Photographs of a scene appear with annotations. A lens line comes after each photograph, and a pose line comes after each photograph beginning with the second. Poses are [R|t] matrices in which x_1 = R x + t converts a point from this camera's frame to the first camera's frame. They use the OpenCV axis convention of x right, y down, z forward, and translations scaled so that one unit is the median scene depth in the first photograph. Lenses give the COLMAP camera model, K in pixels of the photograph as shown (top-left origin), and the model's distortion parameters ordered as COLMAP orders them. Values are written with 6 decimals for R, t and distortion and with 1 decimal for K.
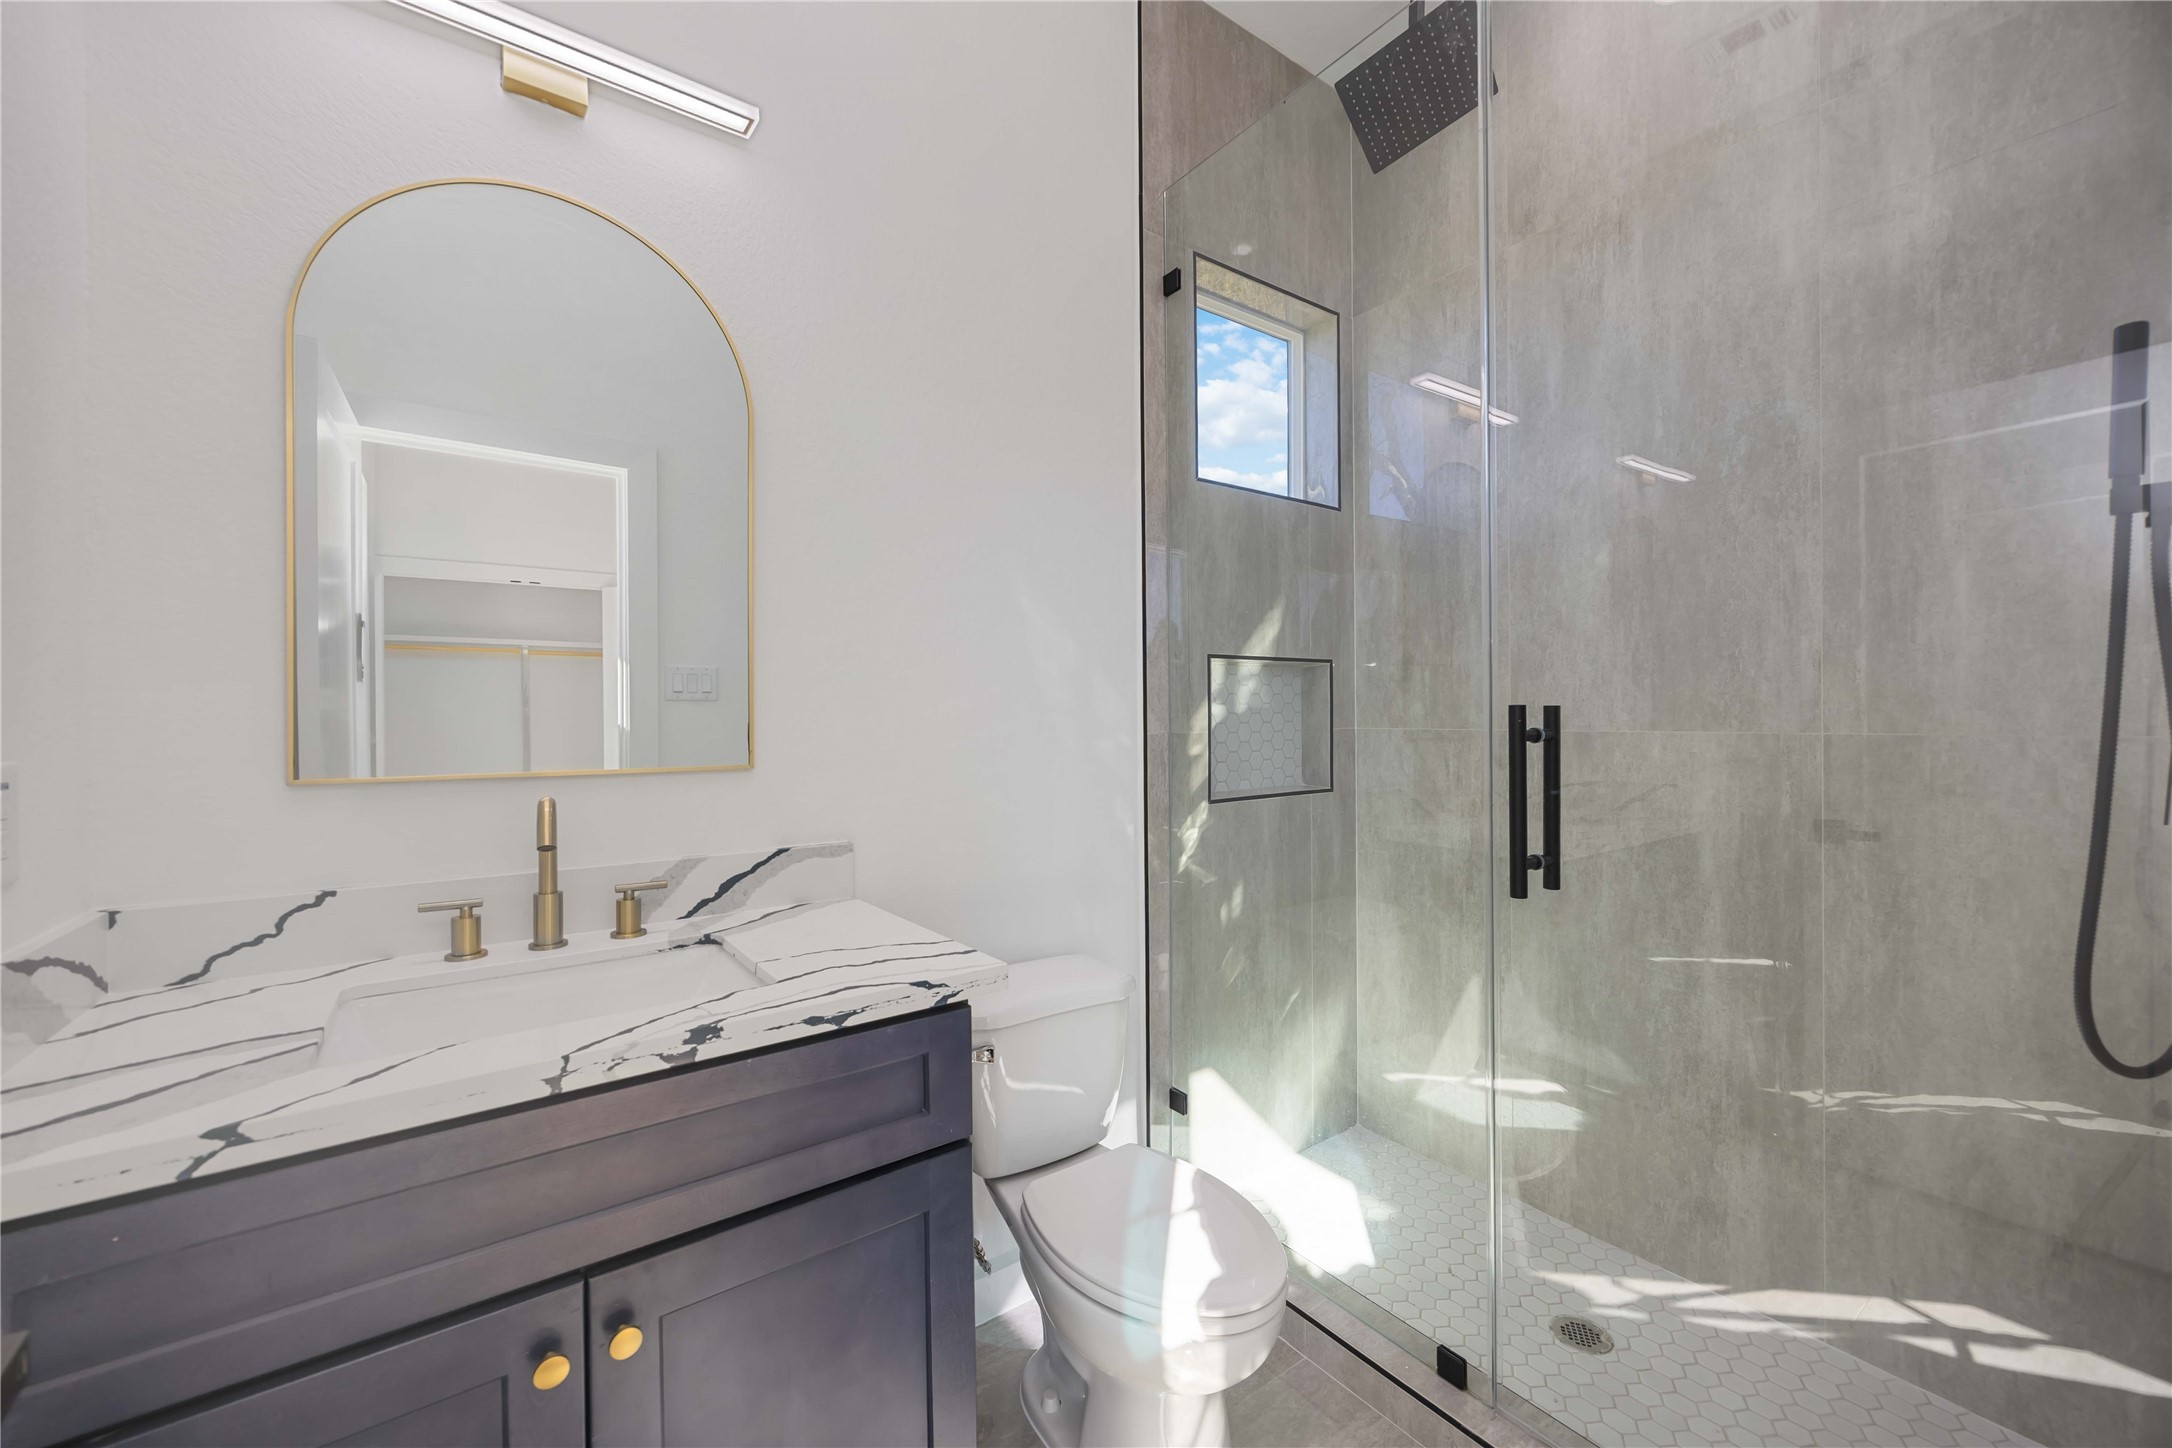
lens RADIAL K [[780.7, 0, 1119.9], [0, 780.7, 718.7], [0, 0, 1]] dist [-0.008861, 0.000032]
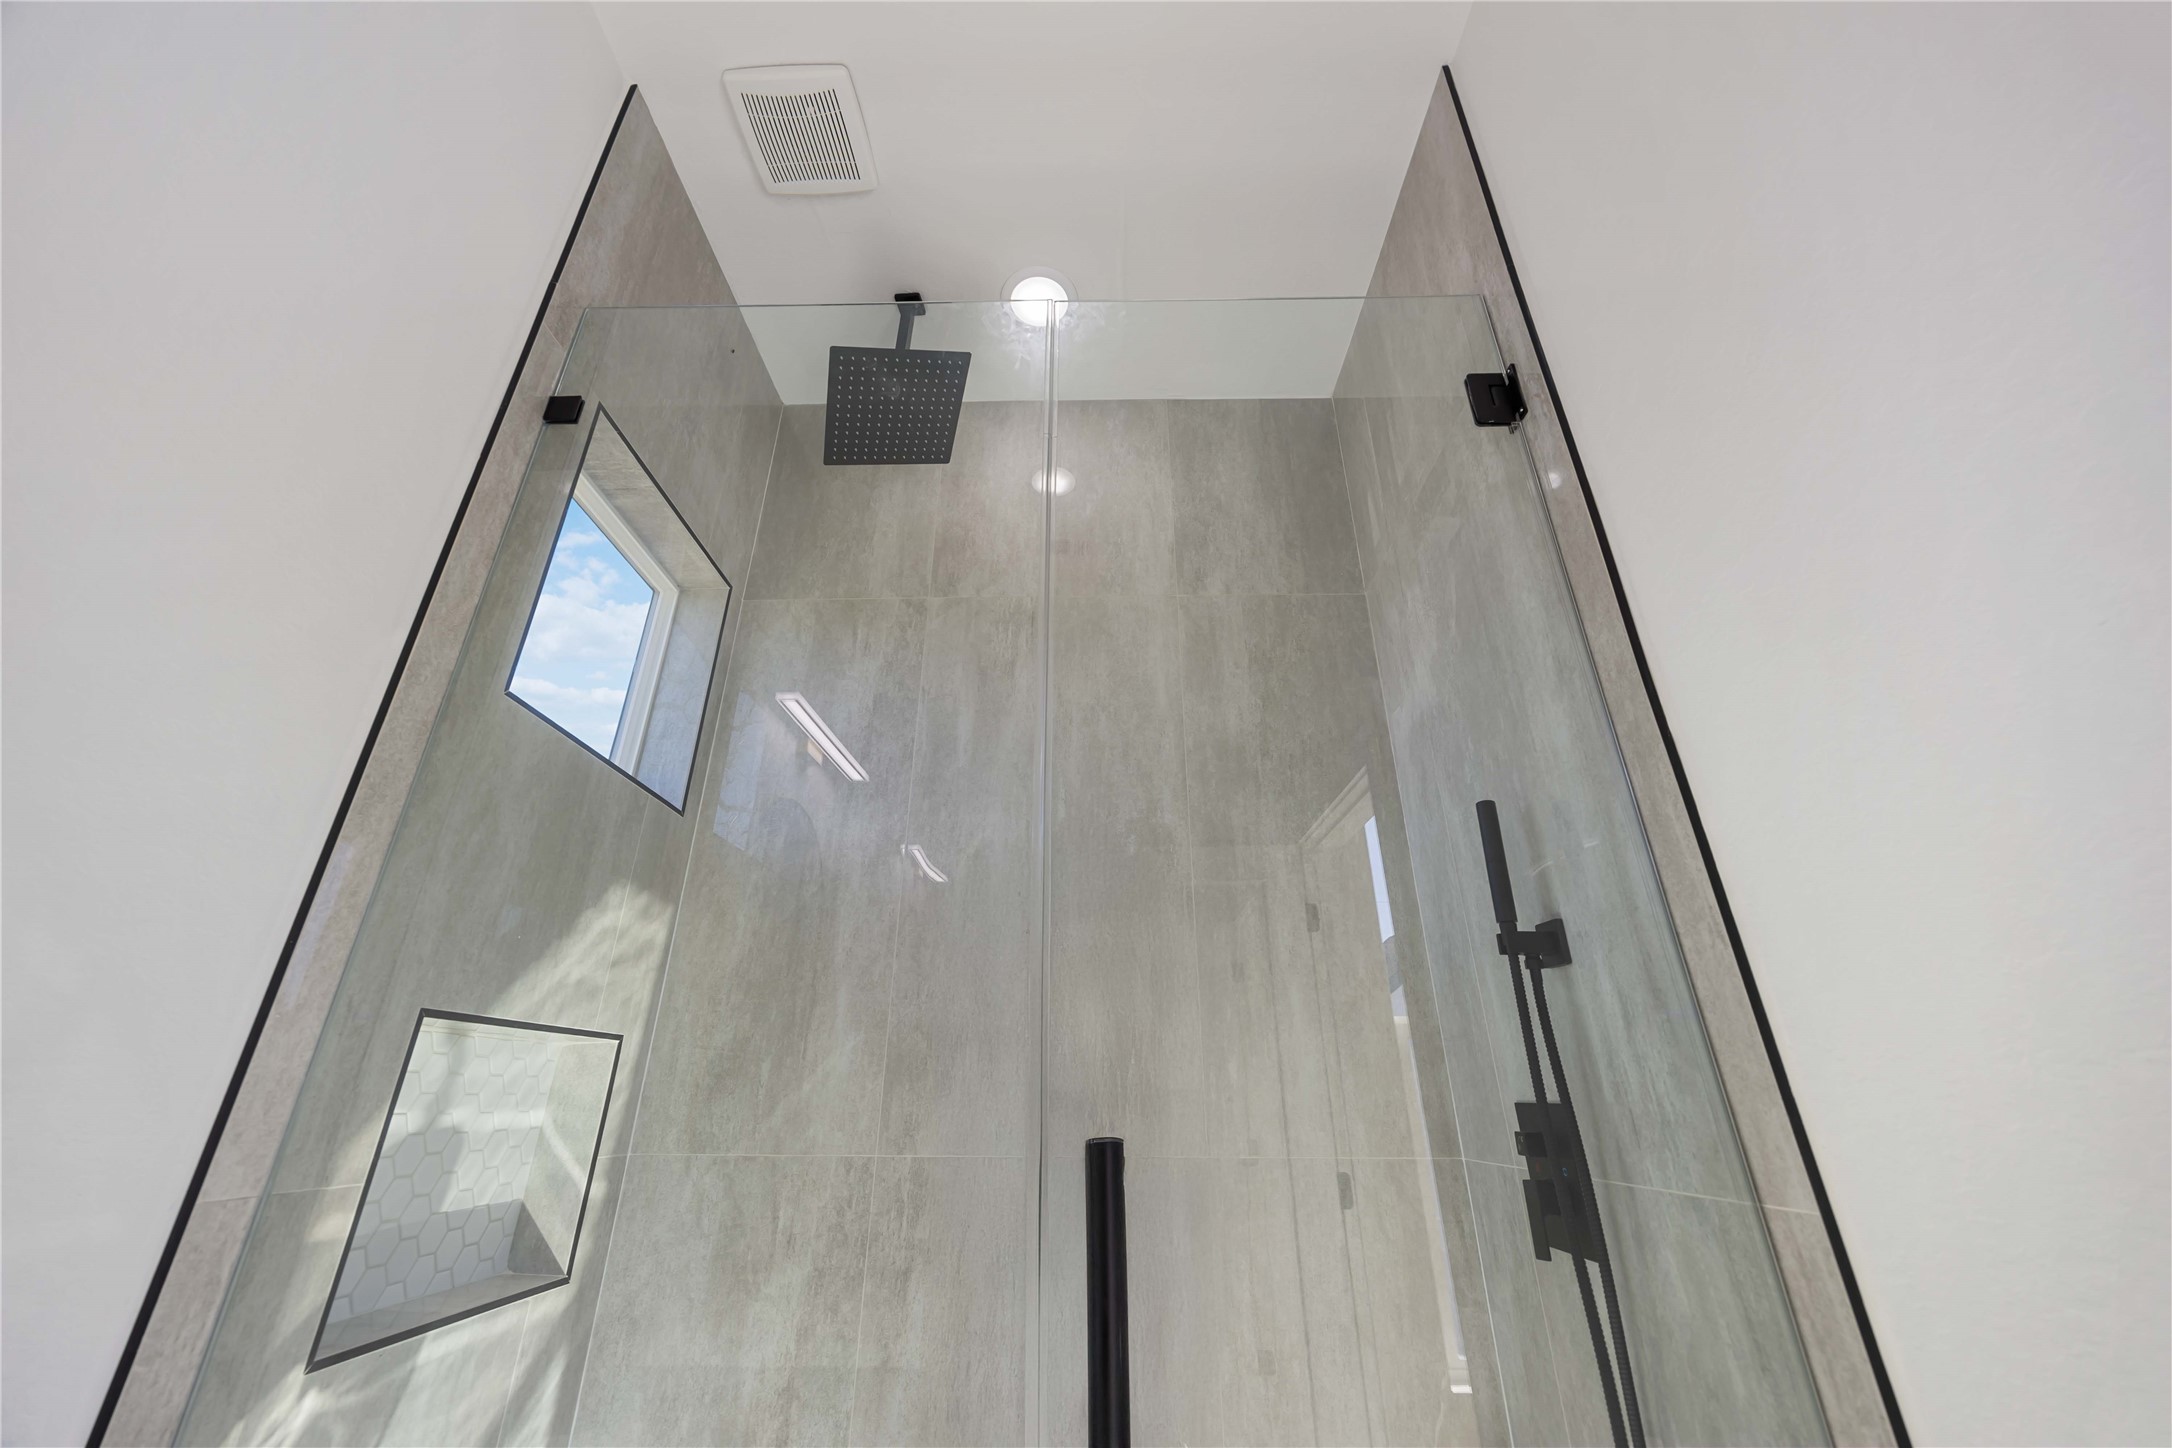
lens RADIAL K [[822.6, 0, 1083.4], [0, 822.6, 717.9], [0, 0, 1]] dist [-0.006824, 0.000328]
pose [[0.644663, 0.335196, 0.687061, -0.039274], [-0.002733, 0.899750, -0.436396, -0.022063], [-0.764462, 0.279451, 0.580952, 0.316796]]
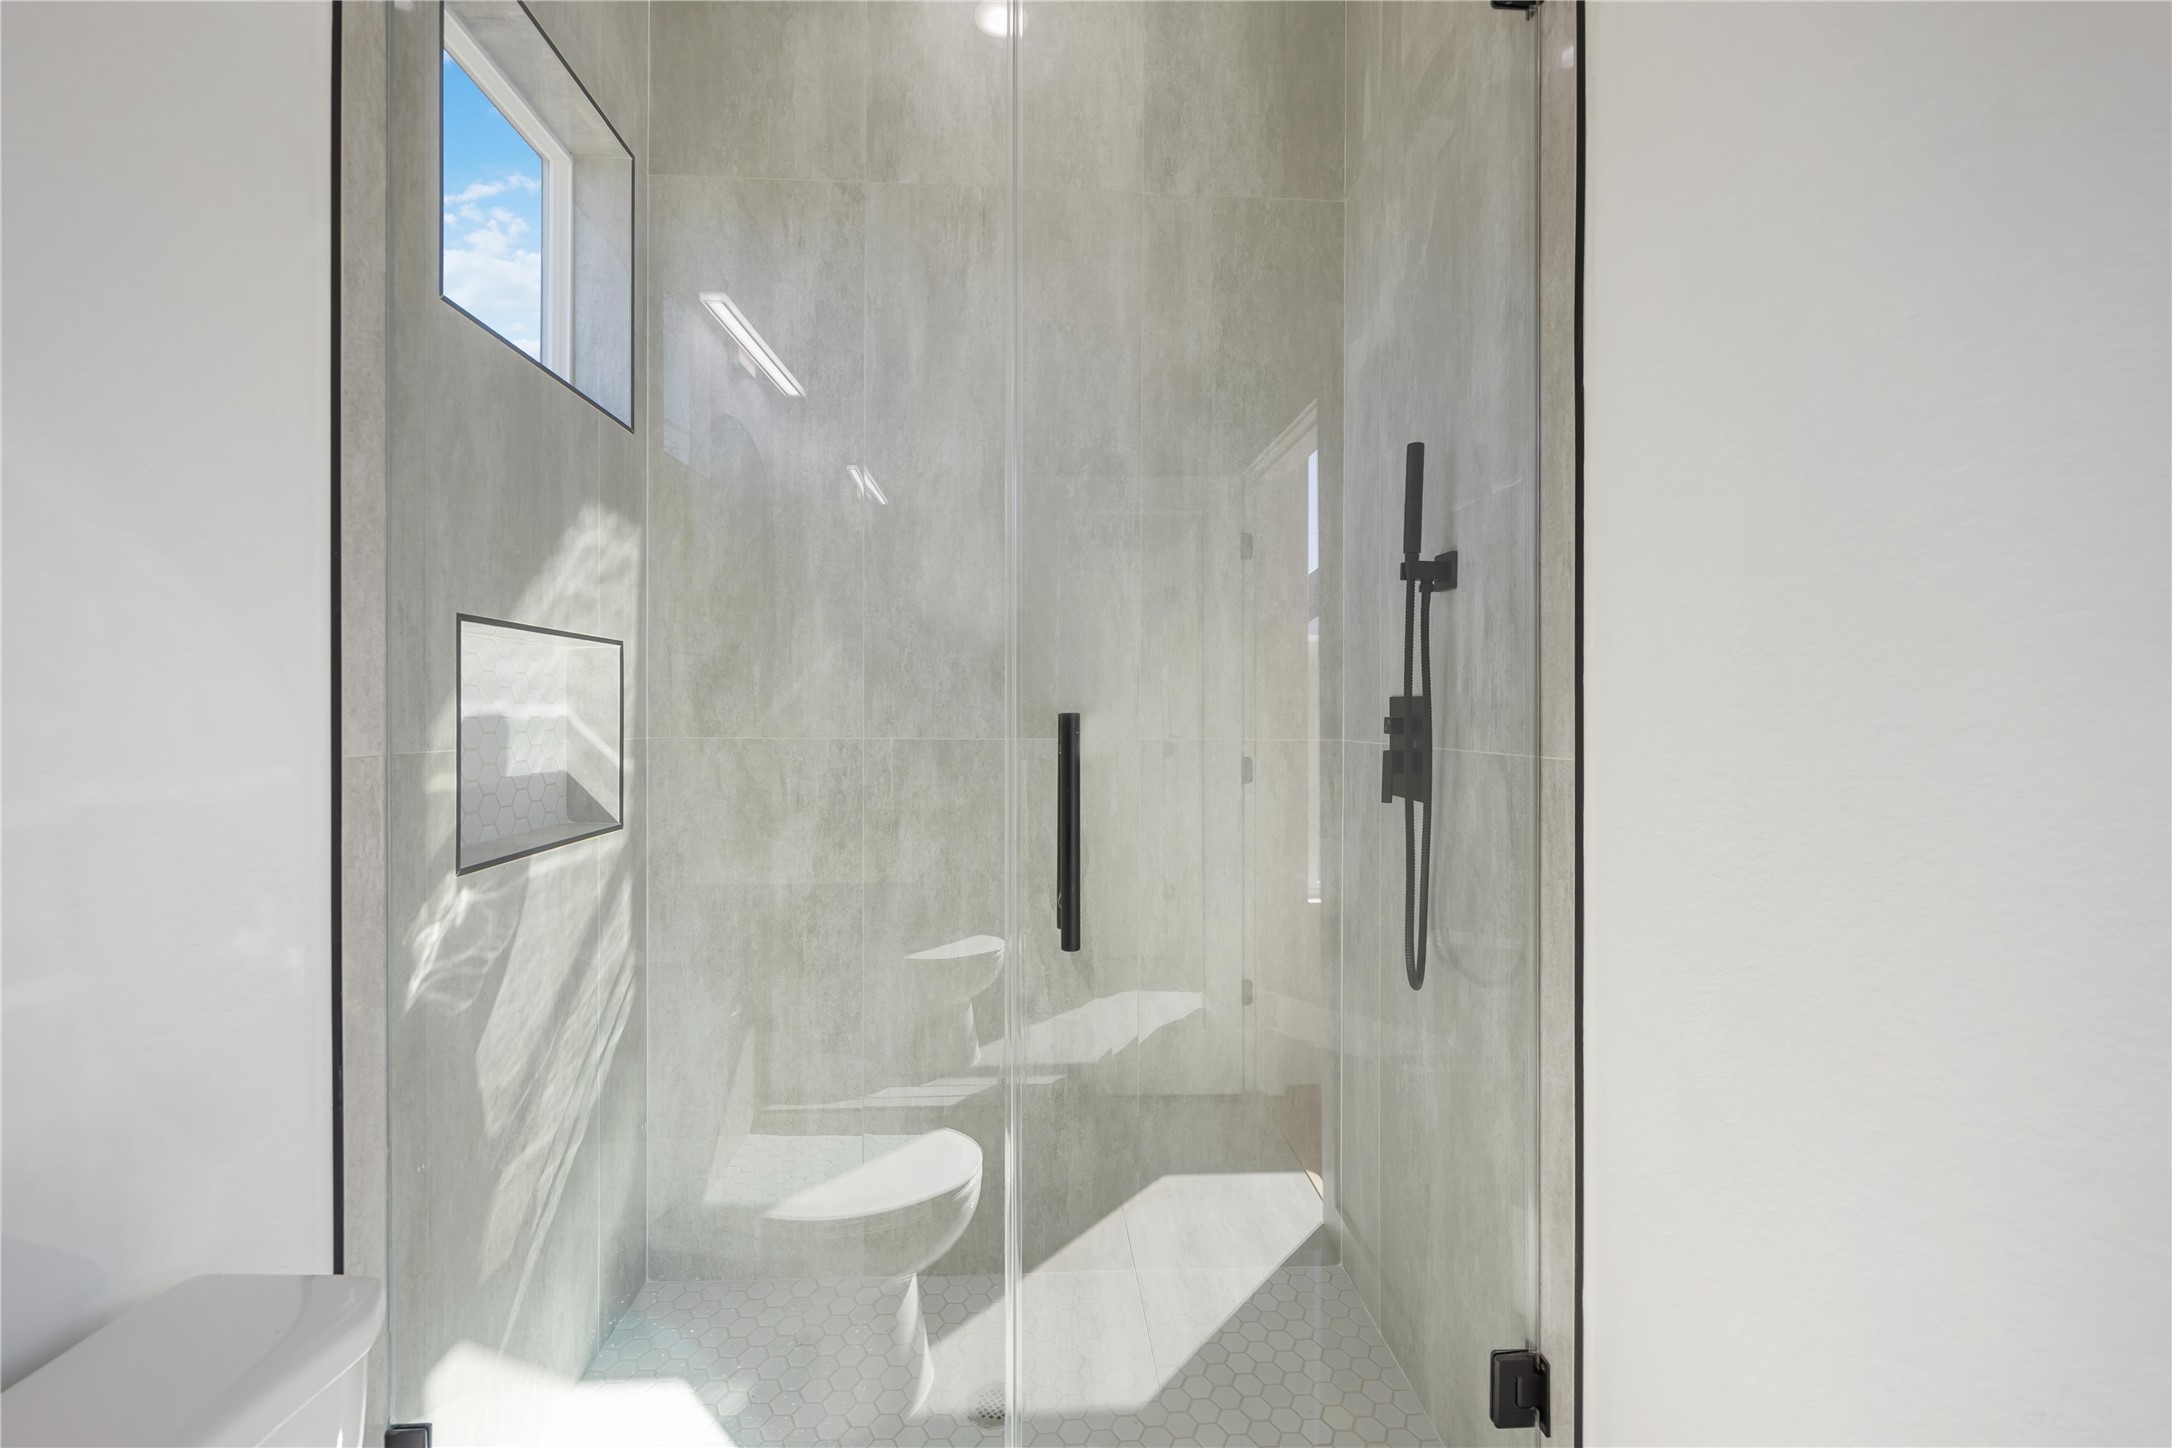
lens RADIAL K [[822.6, 0, 1083.4], [0, 822.6, 717.9], [0, 0, 1]] dist [-0.006824, 0.000328]
pose [[0.586541, 0.006358, 0.809895, -0.104300], [-0.004552, 0.999979, -0.004554, -0.005873], [-0.809907, -0.001016, 0.586558, 0.286962]]
